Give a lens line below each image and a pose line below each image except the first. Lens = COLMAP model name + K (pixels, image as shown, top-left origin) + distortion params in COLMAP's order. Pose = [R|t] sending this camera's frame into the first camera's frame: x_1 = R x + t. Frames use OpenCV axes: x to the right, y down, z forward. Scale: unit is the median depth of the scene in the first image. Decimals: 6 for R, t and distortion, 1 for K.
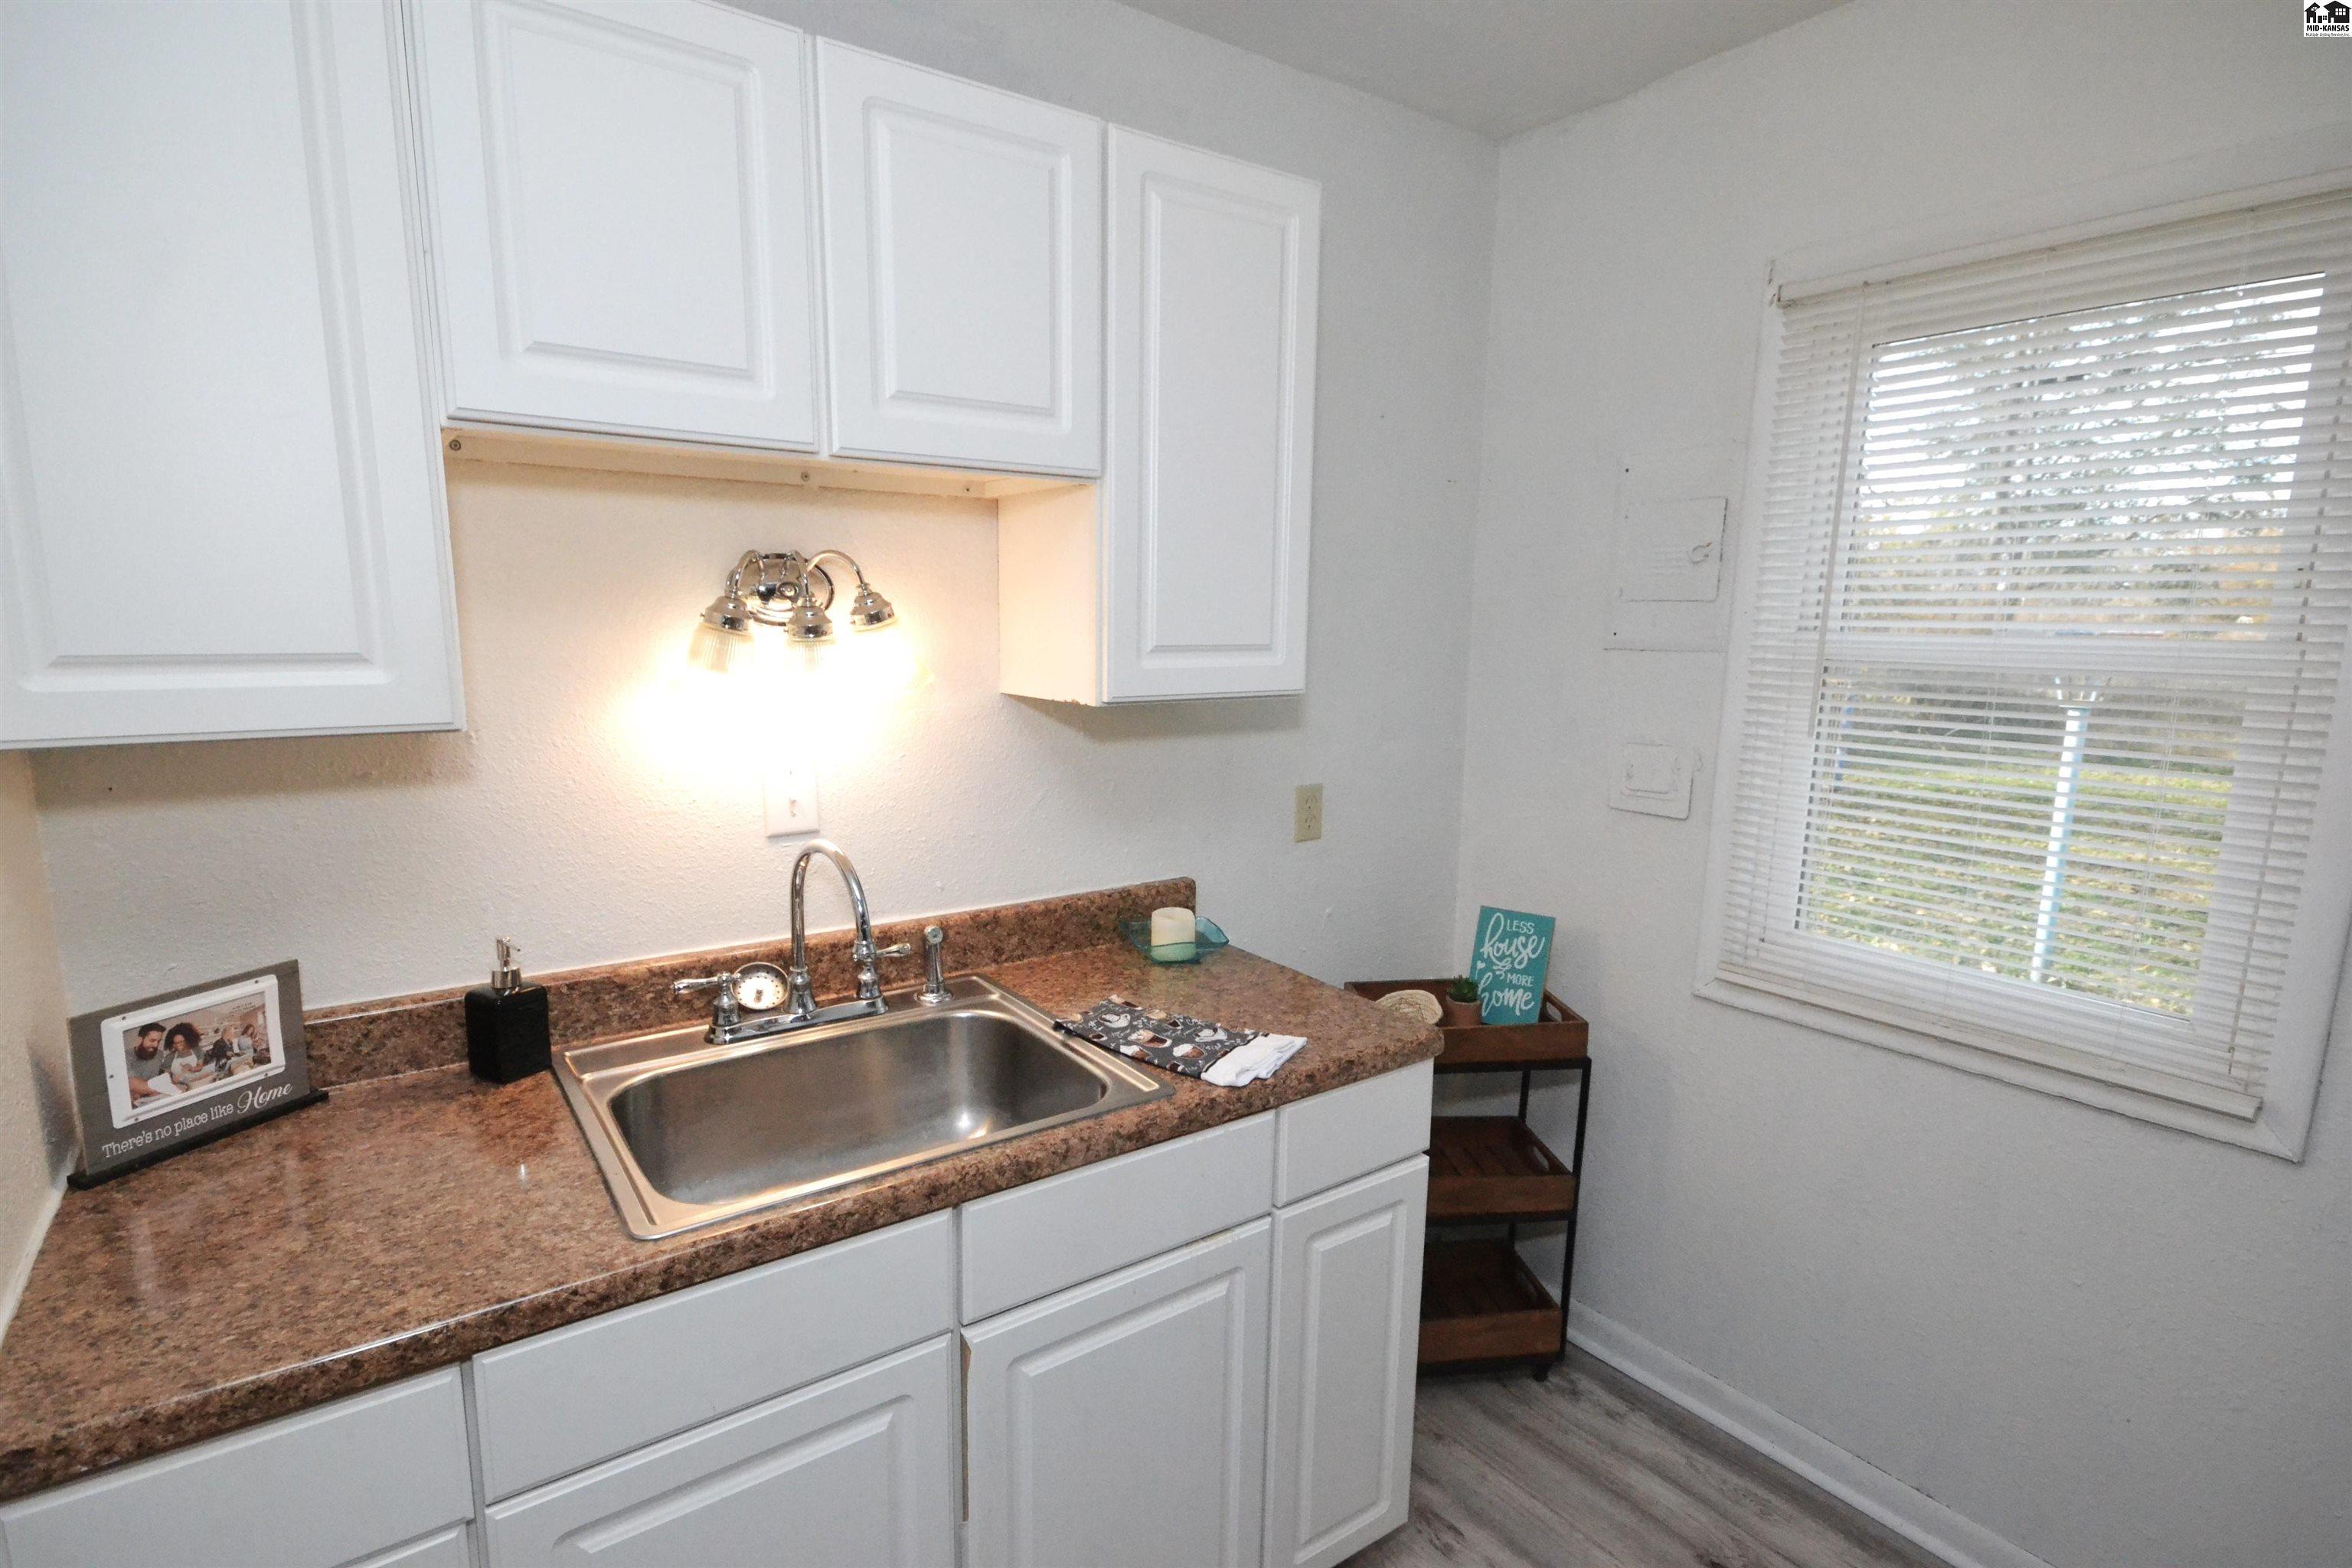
lens RADIAL K [[1165.0, 0, 1179.0], [0, 1165.0, 806.4], [0, 0, 1]] dist [0.000351, 0.000069]
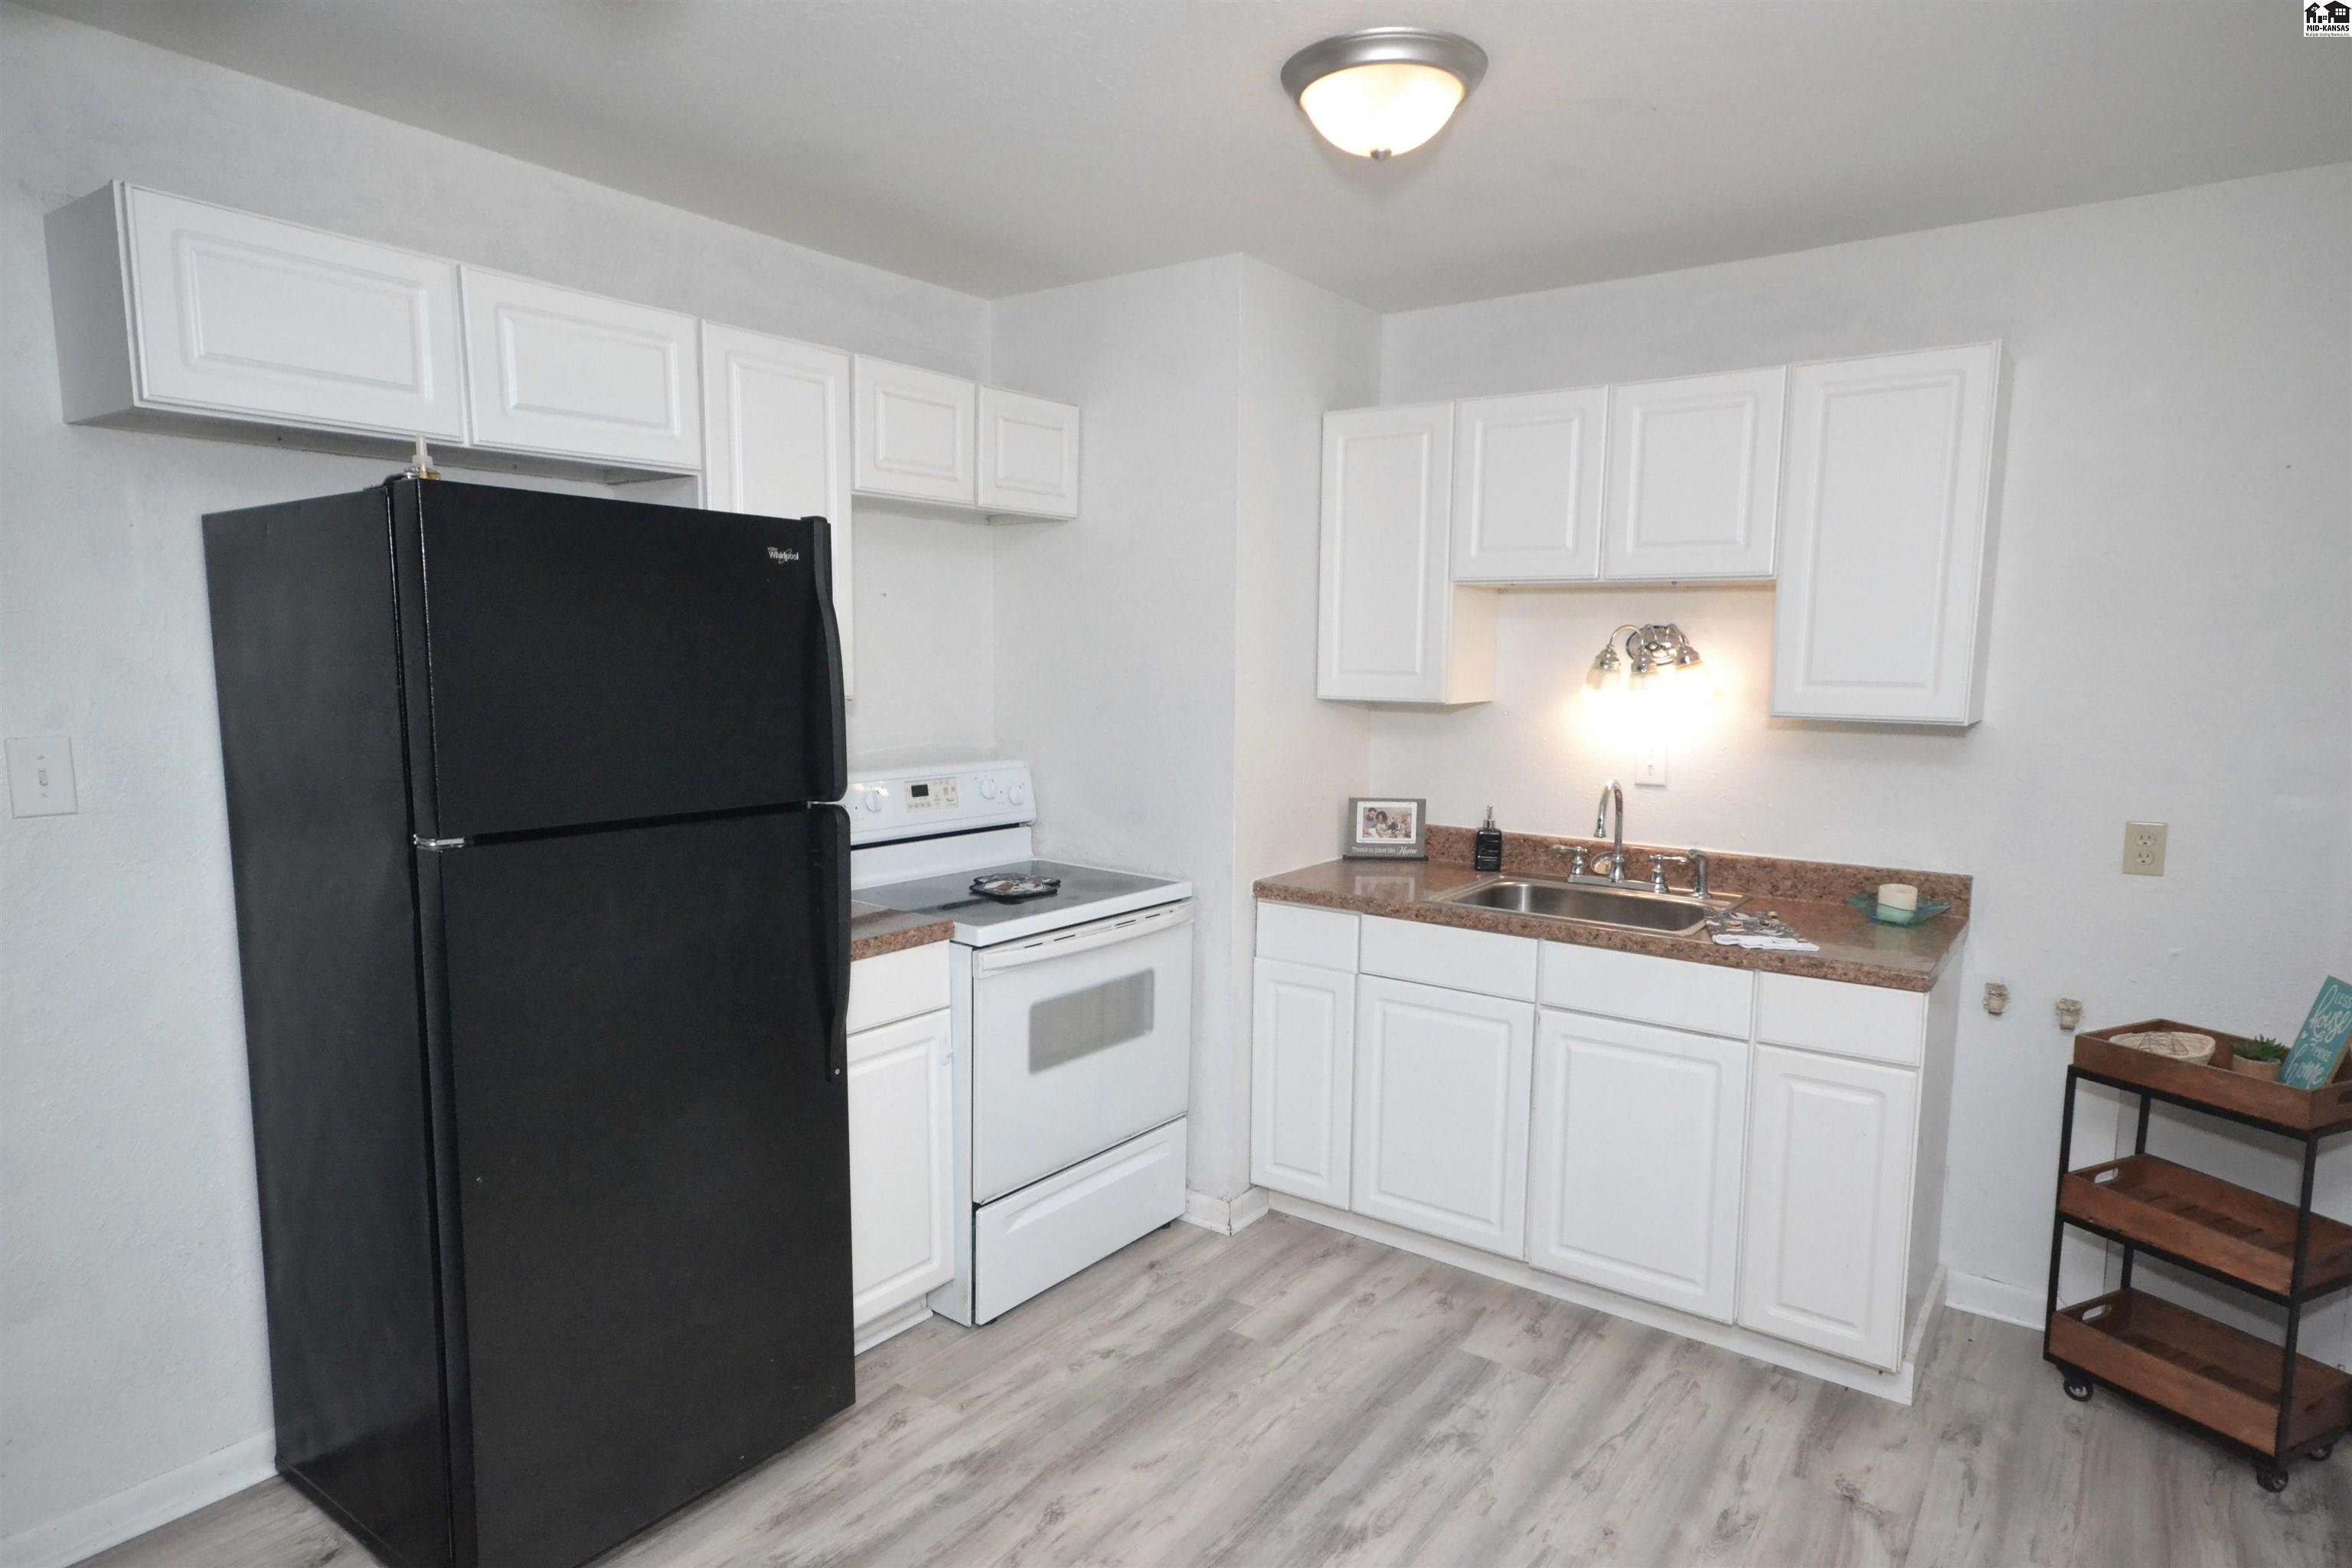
lens RADIAL K [[1322.6, 0, 1175.2], [0, 1322.6, 804.0], [0, 0, 1]] dist [0.008193, 0.002278]
pose [[0.310660, 0.104846, -0.944721, 1.717955], [-0.164063, 0.984896, 0.055355, 0.075926], [0.936255, 0.137797, 0.323169, -0.386634]]
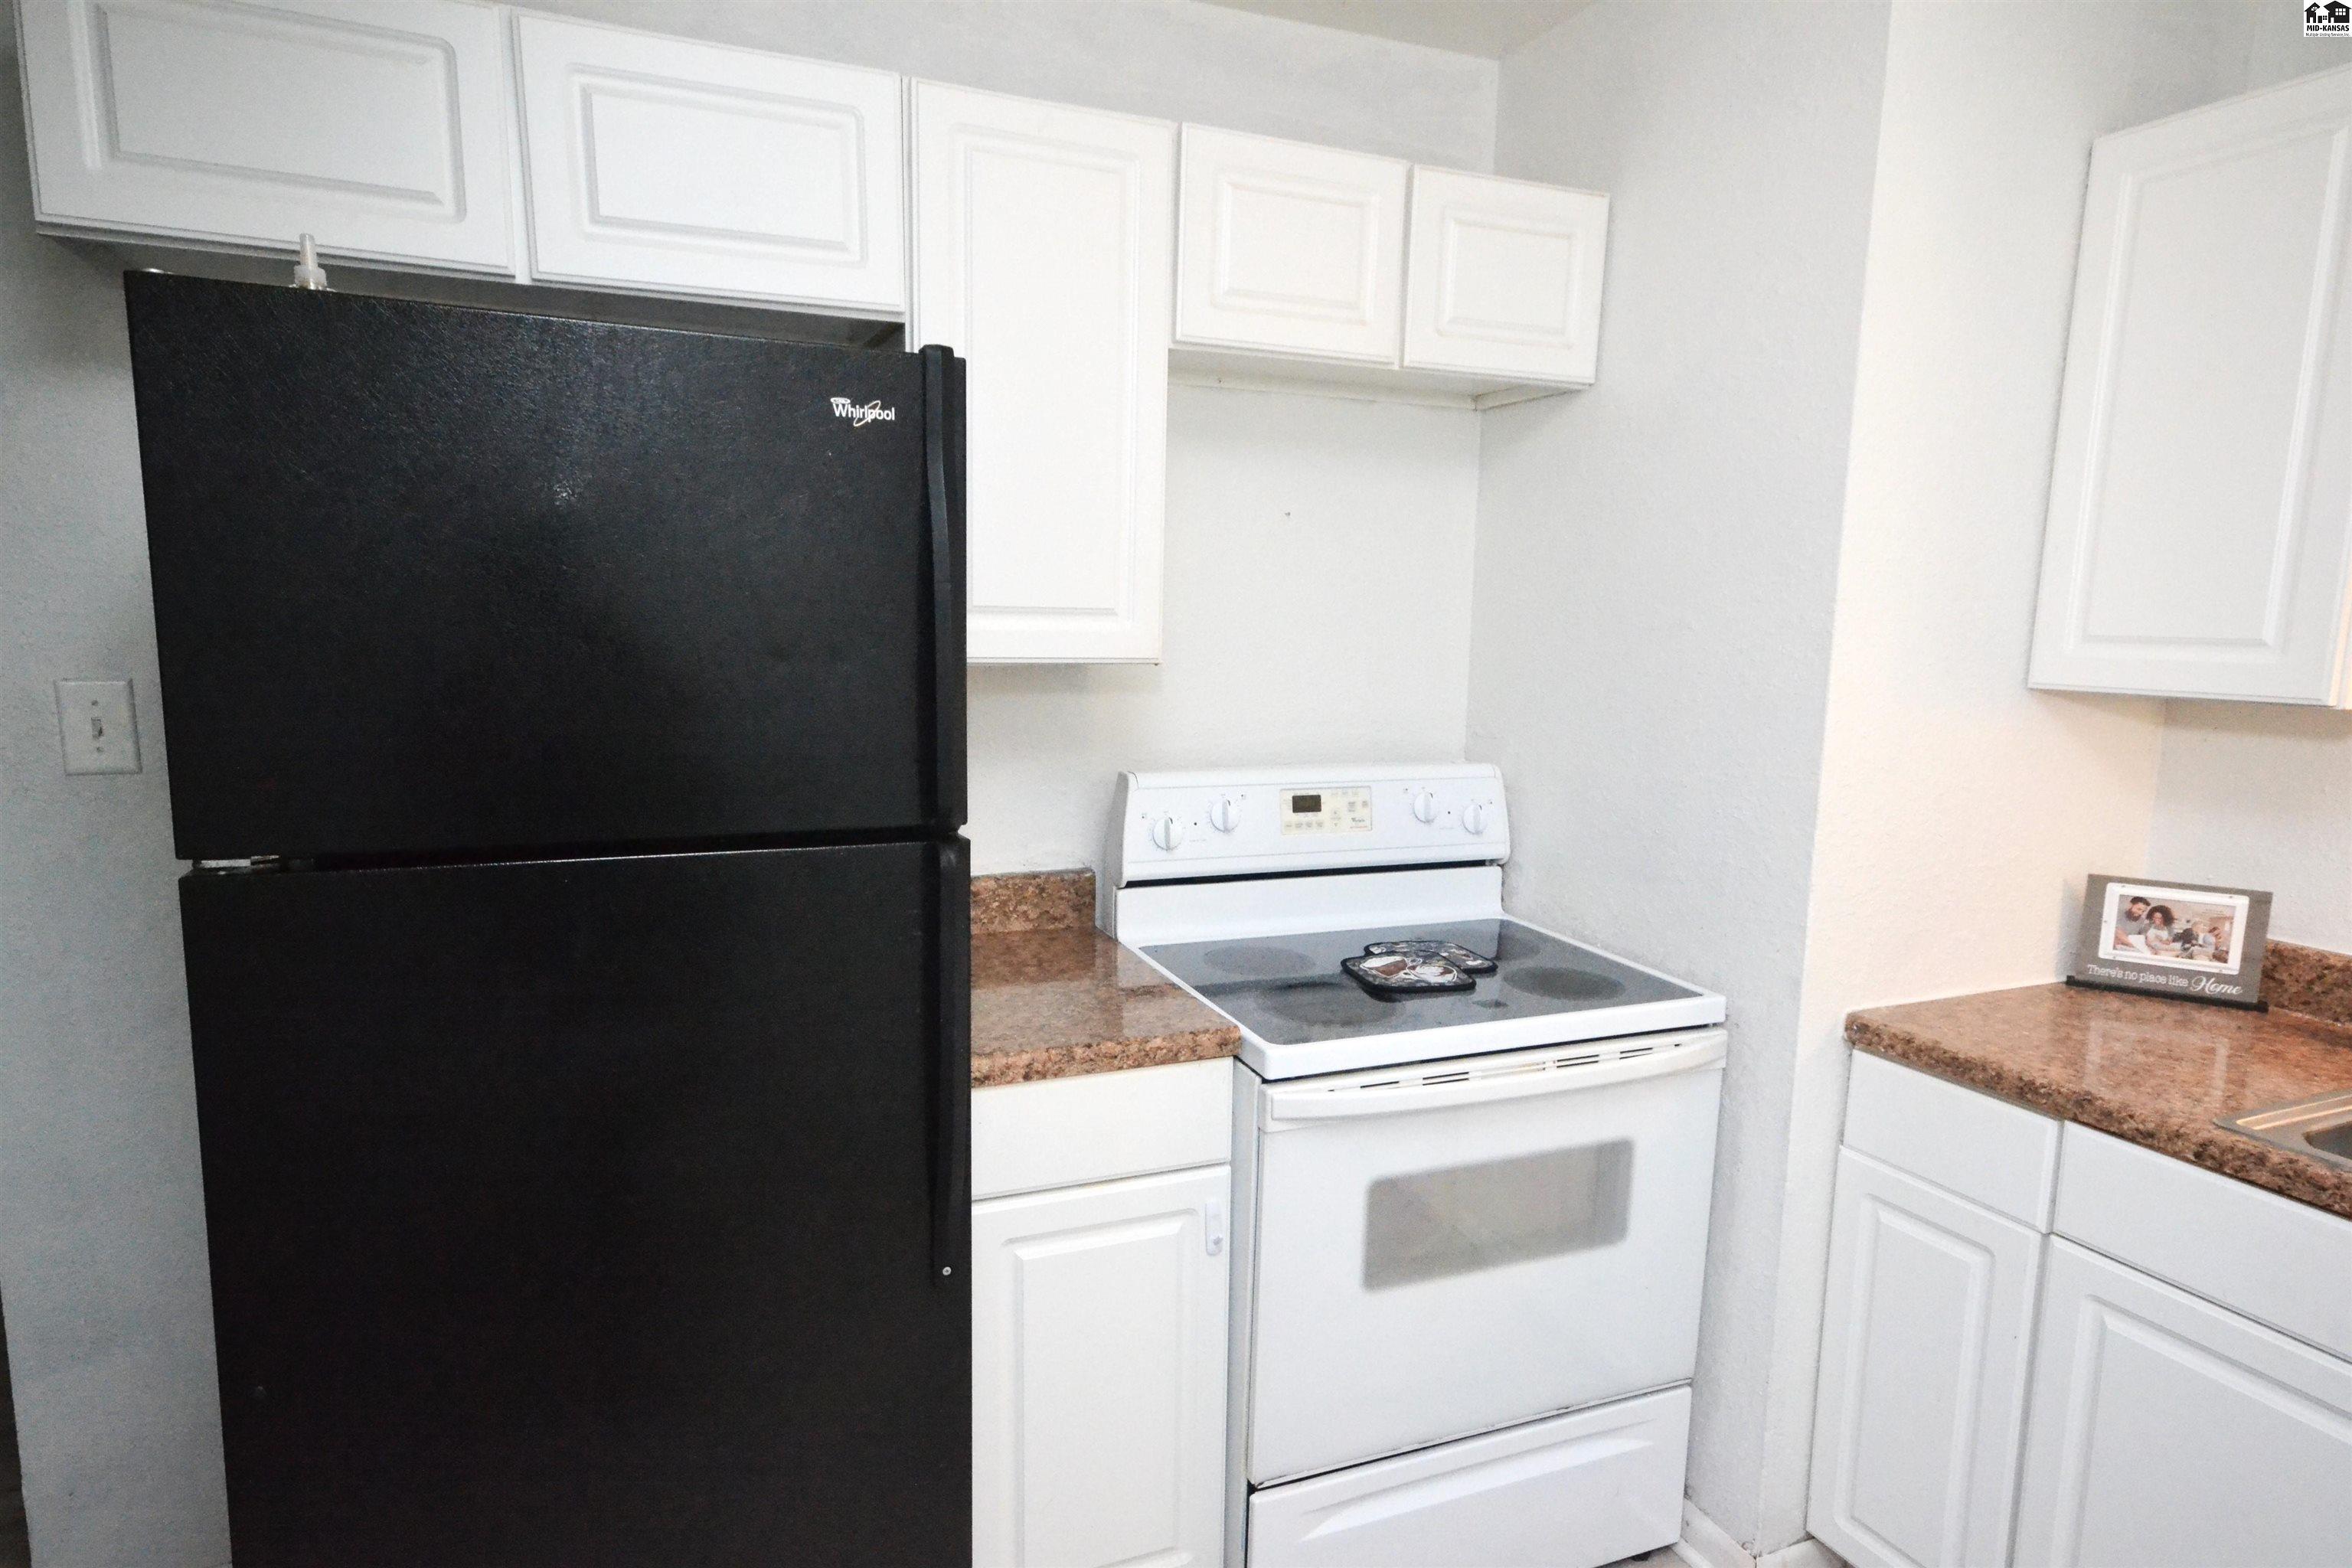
lens RADIAL K [[1355.0, 0, 1179.4], [0, 1355.0, 807.6], [0, 0, 1]] dist [-0.002299, 0.021402]
pose [[-0.212343, 0.129346, -0.968597, 0.895710], [-0.181881, 0.968649, 0.169226, 0.010392], [0.960120, 0.212104, -0.182160, 0.133504]]
